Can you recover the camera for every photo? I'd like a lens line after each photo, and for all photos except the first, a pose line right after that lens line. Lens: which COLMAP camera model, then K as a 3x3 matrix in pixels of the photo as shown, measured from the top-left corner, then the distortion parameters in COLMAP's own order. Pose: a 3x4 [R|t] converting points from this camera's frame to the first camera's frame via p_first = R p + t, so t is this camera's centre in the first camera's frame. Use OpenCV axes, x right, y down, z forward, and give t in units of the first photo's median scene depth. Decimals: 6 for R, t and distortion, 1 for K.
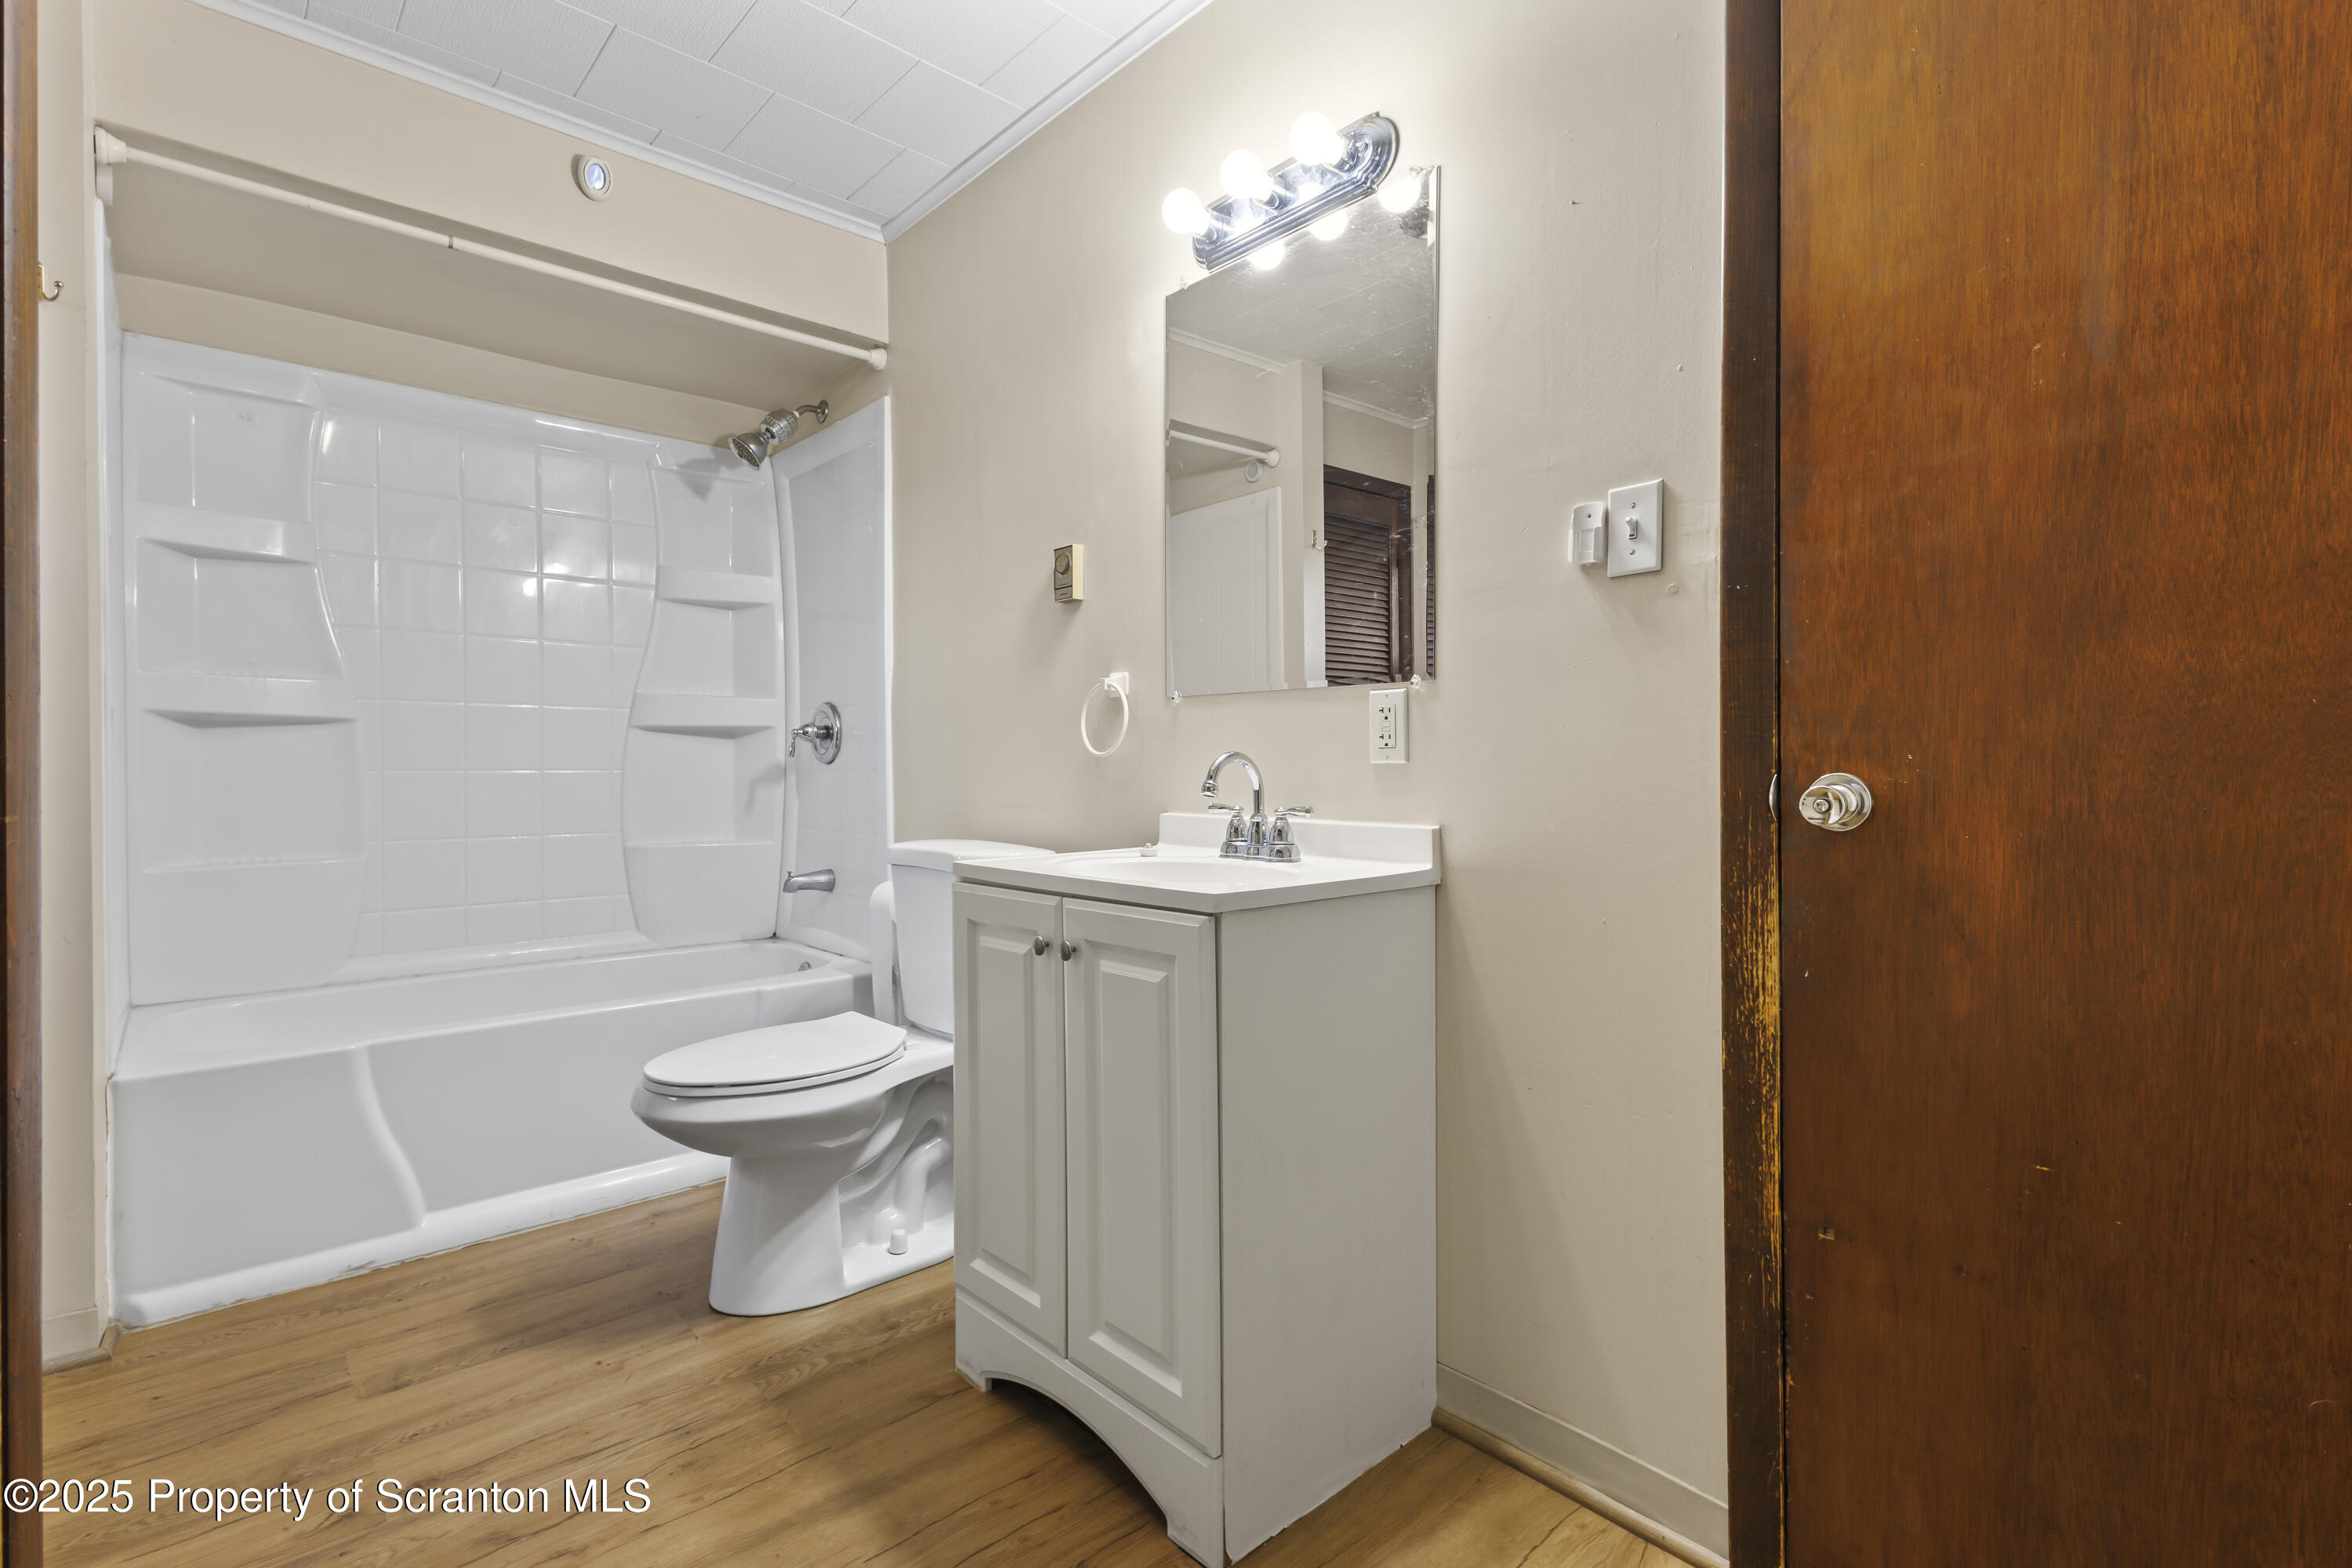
lens RADIAL K [[1098.5, 0, 1176.8], [0, 1098.5, 763.4], [0, 0, 1]] dist [0.012026, -0.000863]
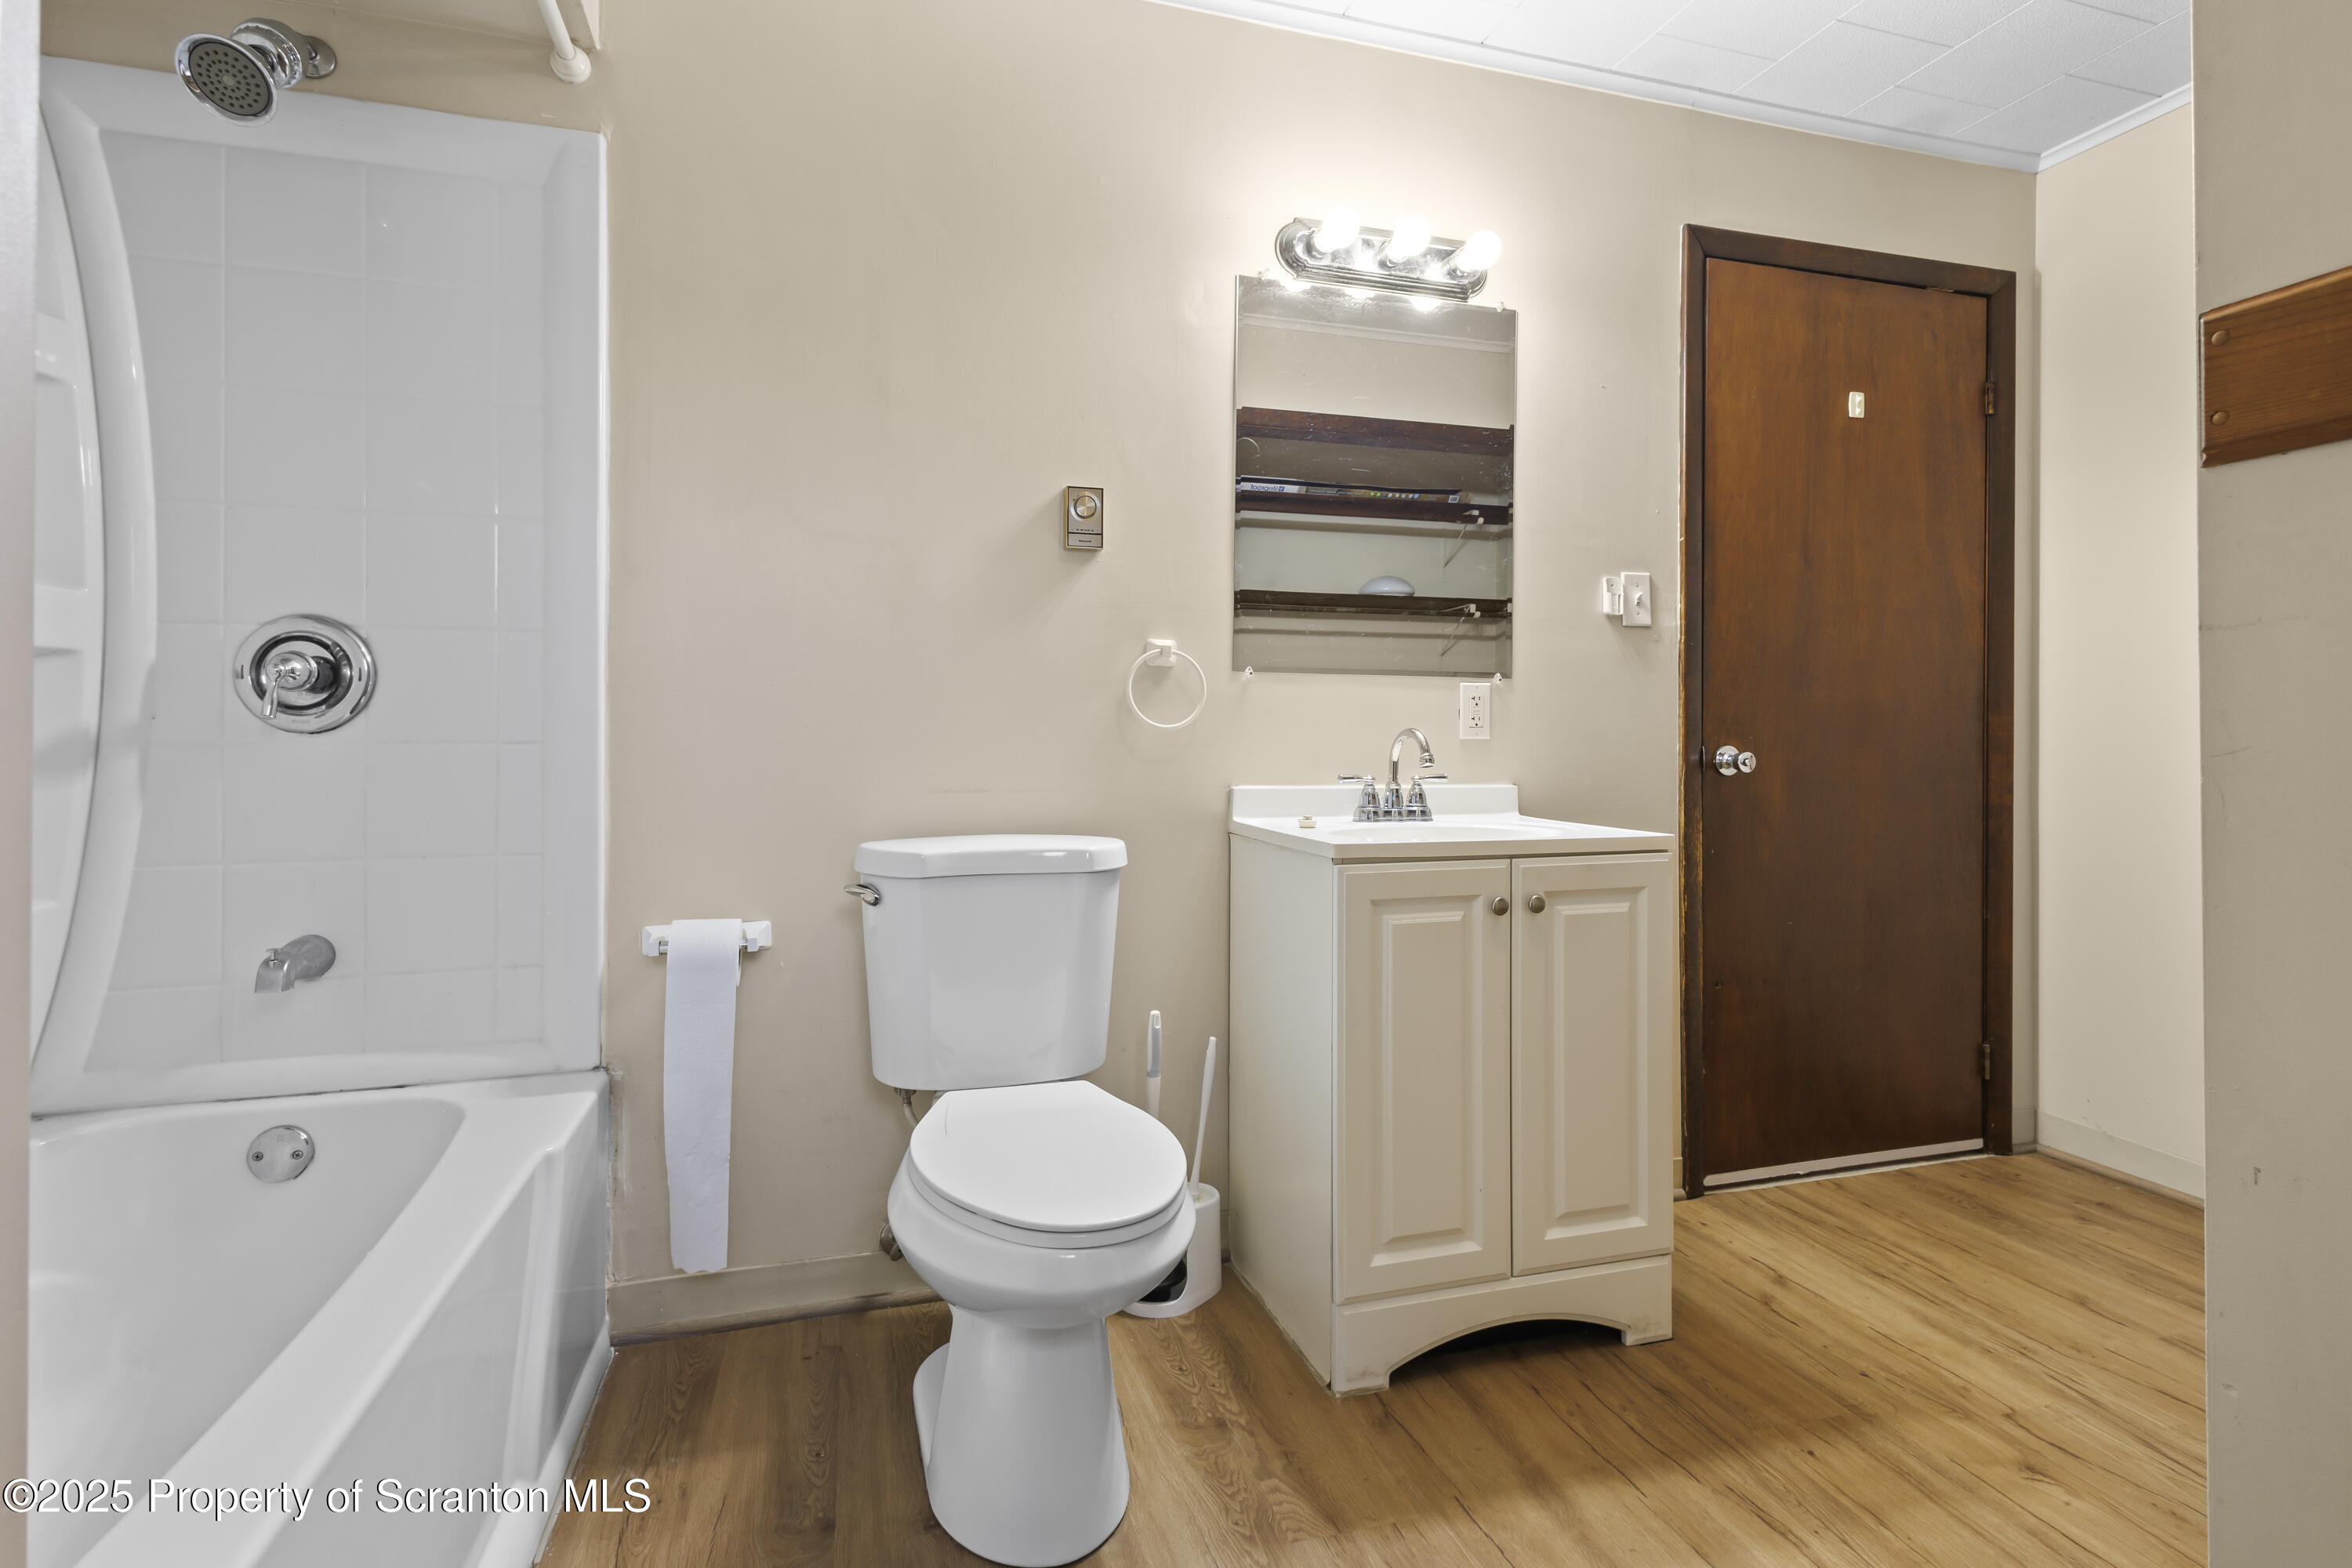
lens RADIAL K [[1113.7, 0, 1178.3], [0, 1113.7, 714.3], [0, 0, 1]] dist [0.013473, -0.000011]
pose [[0.426928, 0.022636, 0.904002, -1.167283], [-0.006103, 0.999736, -0.022151, 0.002252], [-0.904265, 0.003939, 0.426953, 0.754855]]
